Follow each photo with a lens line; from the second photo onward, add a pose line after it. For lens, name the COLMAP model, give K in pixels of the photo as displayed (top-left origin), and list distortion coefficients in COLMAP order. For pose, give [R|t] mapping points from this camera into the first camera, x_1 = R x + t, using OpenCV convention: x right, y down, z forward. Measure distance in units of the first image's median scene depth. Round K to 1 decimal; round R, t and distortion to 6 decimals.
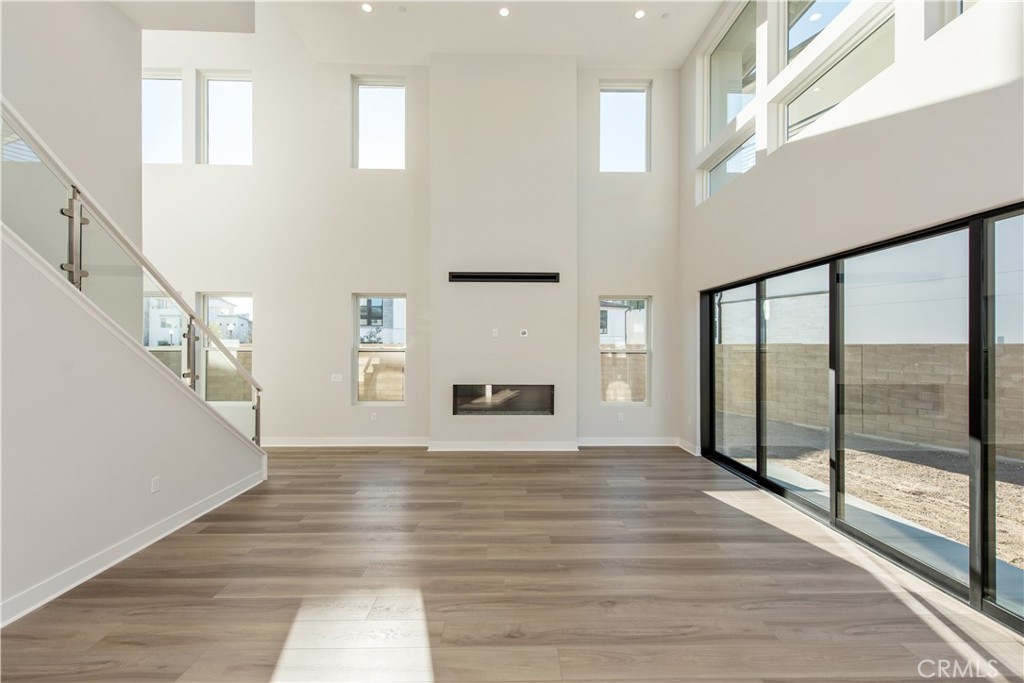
lens RADIAL K [[424.9, 0, 512.3], [0, 424.9, 346.0], [0, 0, 1]] dist [0.017091, -0.000038]
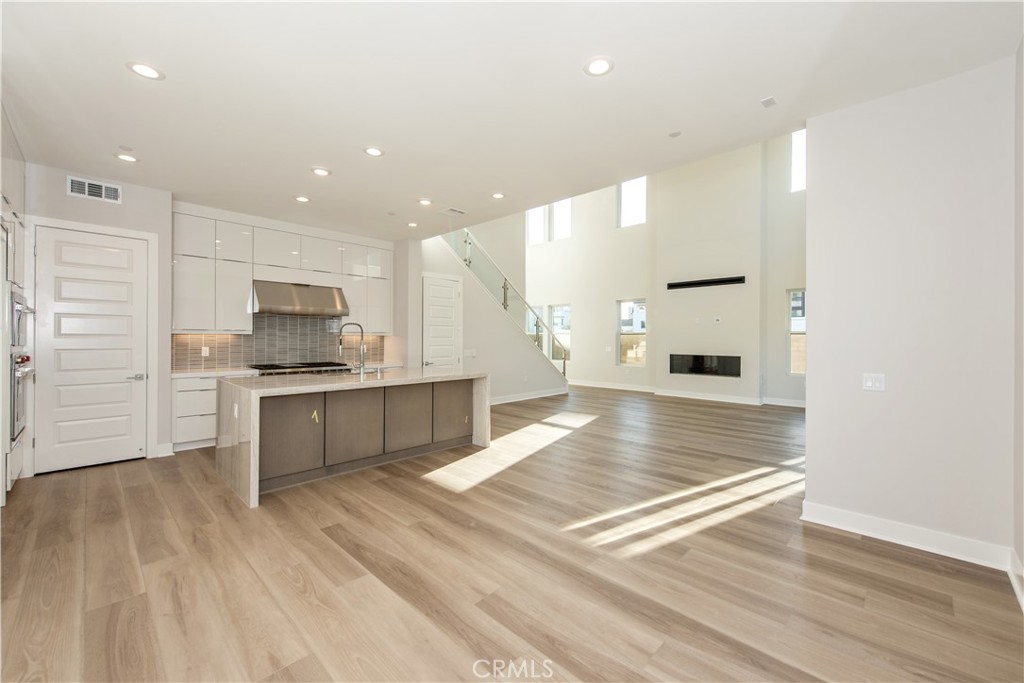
lens RADIAL K [[406.7, 0, 513.0], [0, 406.7, 339.2], [0, 0, 1]] dist [0.011121, -0.001244]
pose [[0.704912, 0.001408, -0.709294, 0.592985], [-0.002089, 0.999998, -0.000092, 0.040703], [0.709292, 0.001547, 0.704913, -0.550721]]
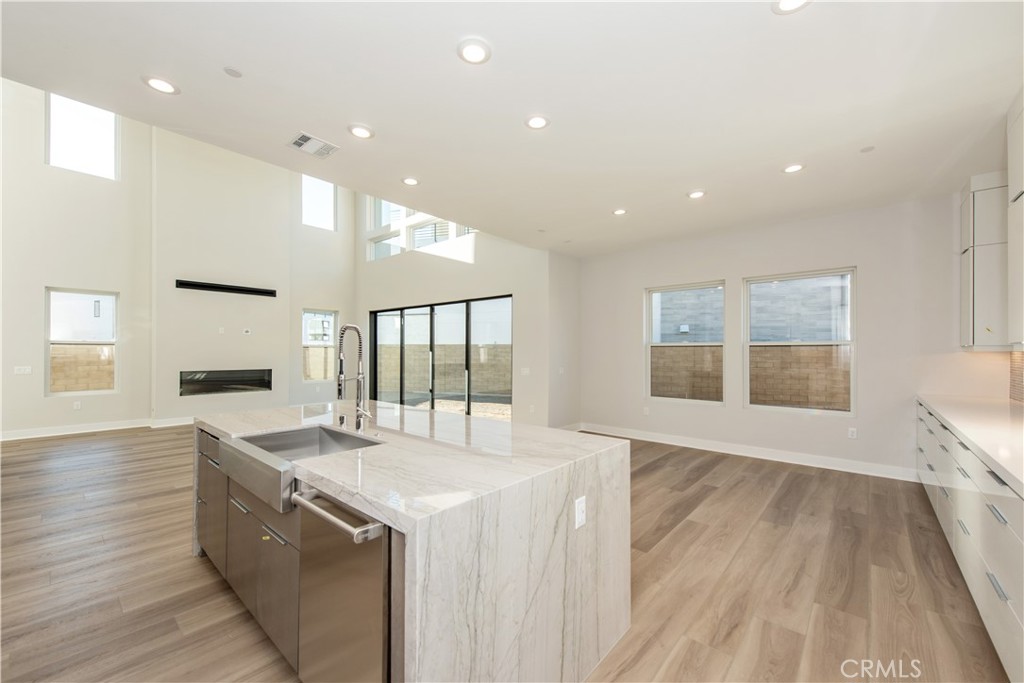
lens RADIAL K [[406.7, 0, 512.6], [0, 406.7, 347.7], [0, 0, 1]] dist [0.011121, -0.001244]
pose [[0.672642, 0.007100, 0.739934, -0.415626], [-0.001036, 0.999962, -0.008654, 0.034959], [-0.739968, 0.005054, 0.672623, -0.575240]]
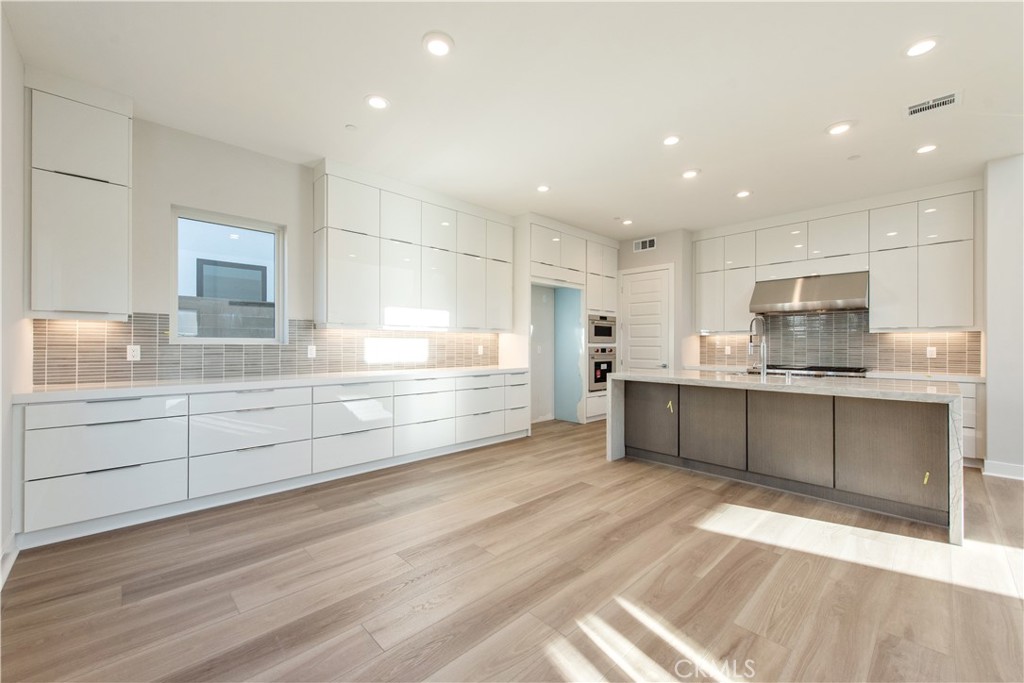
lens RADIAL K [[406.7, 0, 519.6], [0, 406.7, 344.5], [0, 0, 1]] dist [0.011121, -0.001244]
pose [[-0.727928, -0.005347, -0.685632, 0.578755], [-0.004208, 0.999986, -0.003332, 0.062267], [0.685640, 0.000460, -0.727940, 0.044283]]
